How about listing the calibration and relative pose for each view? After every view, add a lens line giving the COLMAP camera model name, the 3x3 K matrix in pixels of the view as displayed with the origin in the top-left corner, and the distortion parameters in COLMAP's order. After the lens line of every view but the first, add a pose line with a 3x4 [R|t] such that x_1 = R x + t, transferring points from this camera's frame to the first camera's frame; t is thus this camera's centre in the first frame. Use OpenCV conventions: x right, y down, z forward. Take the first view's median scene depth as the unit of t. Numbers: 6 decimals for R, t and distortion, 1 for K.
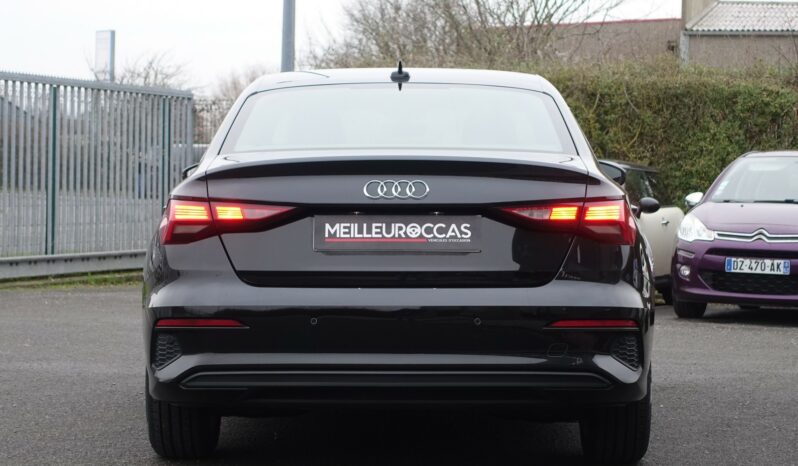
lens RADIAL K [[1956.5, 0, 399.0], [0, 1956.5, 233.0], [0, 0, 1]] dist [-0.101345, 0.211069]
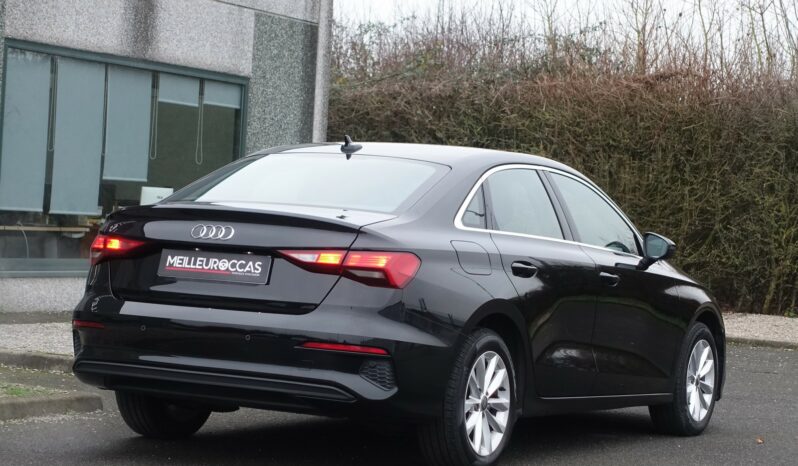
lens RADIAL K [[1956.5, 0, 399.0], [0, 1956.5, 233.0], [0, 0, 1]] dist [-0.101345, 0.211069]
pose [[0.886777, 0.051120, -0.459361, 0.701155], [-0.069422, 0.997321, -0.023031, -0.000498], [0.456954, 0.052313, 0.887951, -0.095053]]
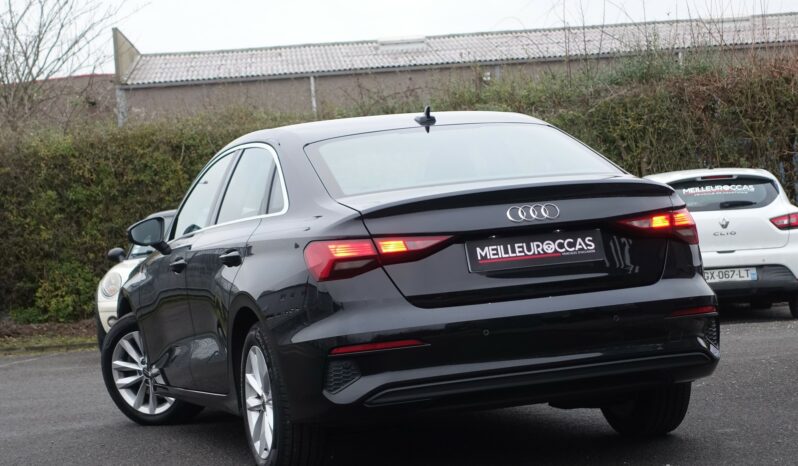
lens RADIAL K [[1956.5, 0, 399.0], [0, 1956.5, 233.0], [0, 0, 1]] dist [-0.101345, 0.211069]
pose [[0.945144, -0.087195, 0.314802, -0.439203], [0.096035, 0.995298, -0.012648, -0.003318], [-0.312219, 0.042186, 0.949073, -0.071341]]
